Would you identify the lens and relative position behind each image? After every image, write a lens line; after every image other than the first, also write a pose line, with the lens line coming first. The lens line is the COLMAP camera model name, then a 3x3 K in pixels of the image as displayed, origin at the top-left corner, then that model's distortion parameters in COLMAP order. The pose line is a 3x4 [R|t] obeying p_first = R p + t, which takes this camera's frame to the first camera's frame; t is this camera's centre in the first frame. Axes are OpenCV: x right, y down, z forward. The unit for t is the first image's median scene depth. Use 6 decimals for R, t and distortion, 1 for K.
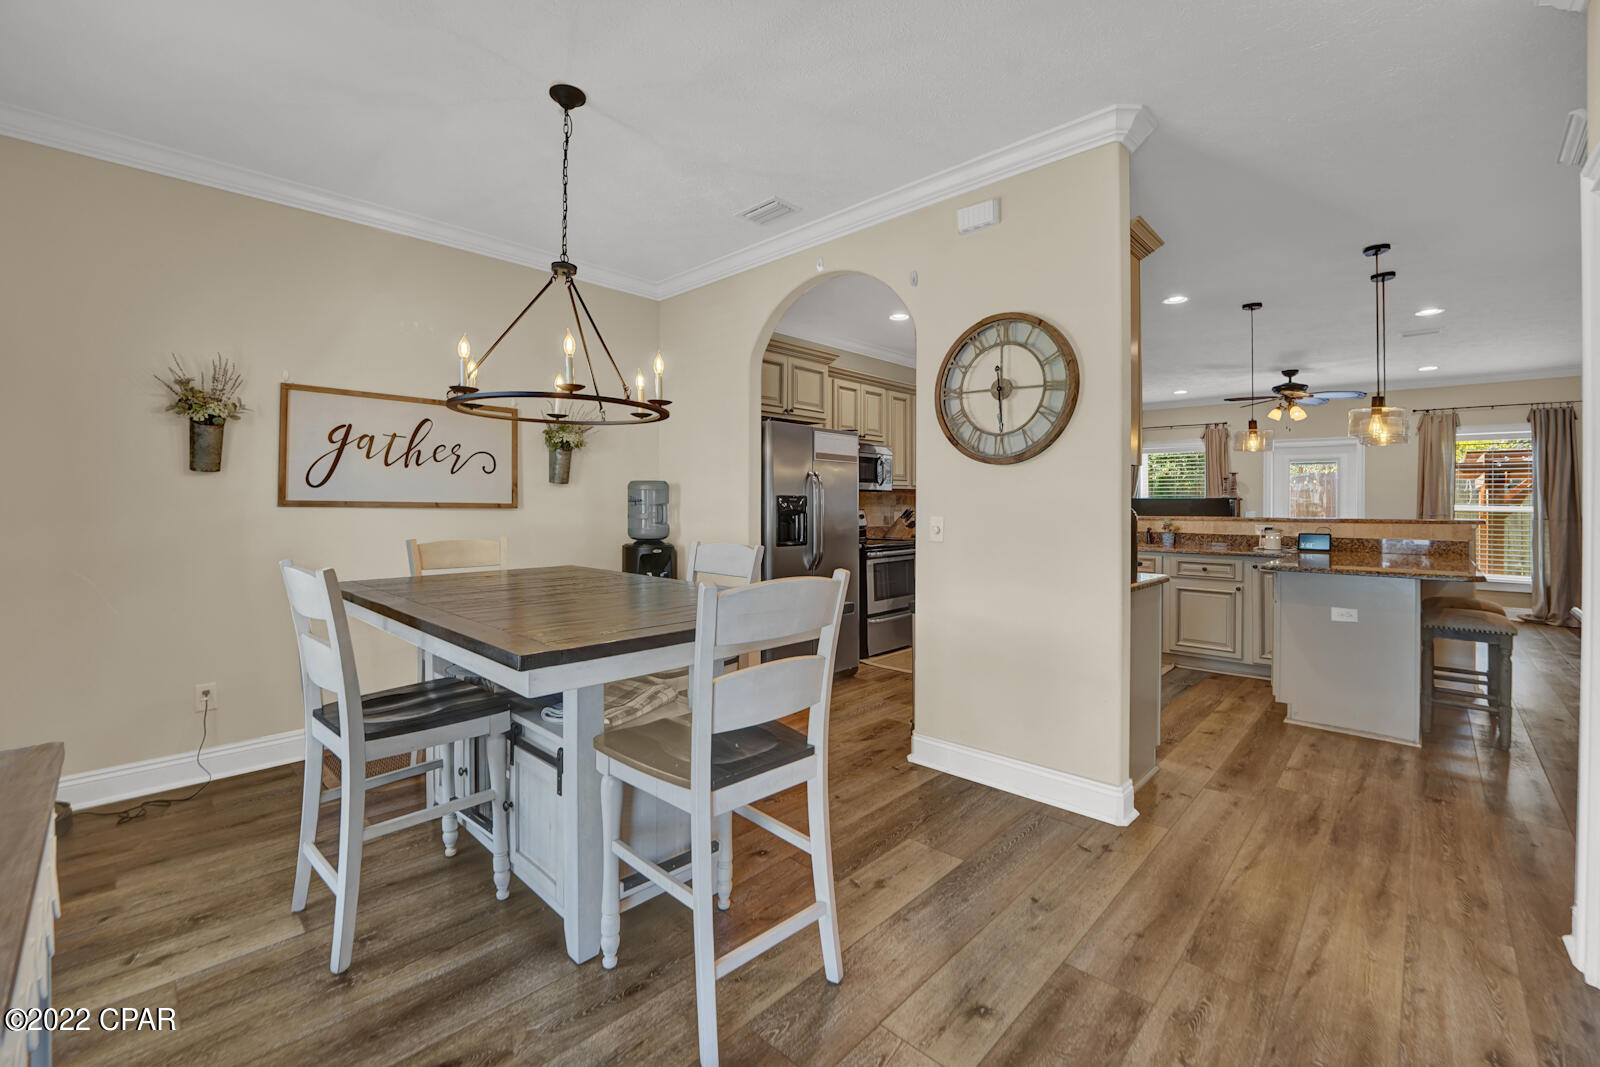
lens RADIAL K [[677.2, 0, 797.4], [0, 677.2, 499.3], [0, 0, 1]] dist [-0.028877, 0.003914]
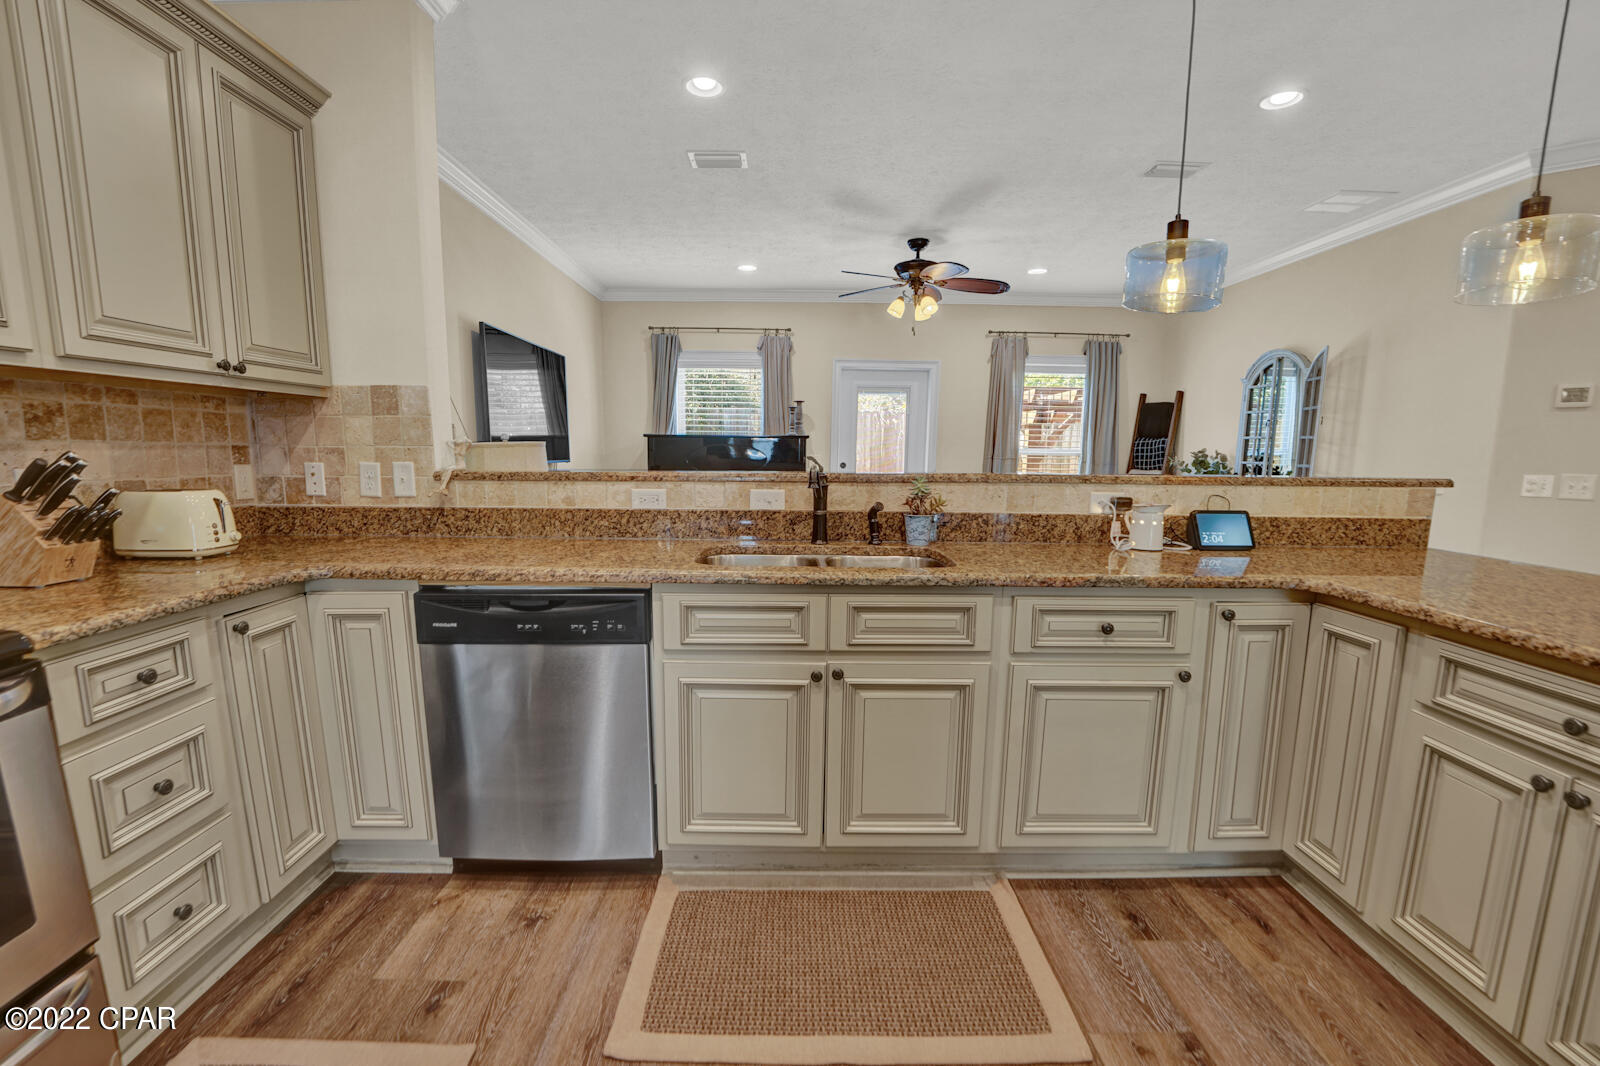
lens RADIAL K [[670.4, 0, 789.2], [0, 670.4, 551.4], [0, 0, 1]] dist [-0.032965, 0.004541]
pose [[0.726348, -0.102571, 0.679631, 0.296814], [-0.011620, 0.986828, 0.161352, 0.010897], [-0.687229, -0.125095, 0.715589, 1.025788]]
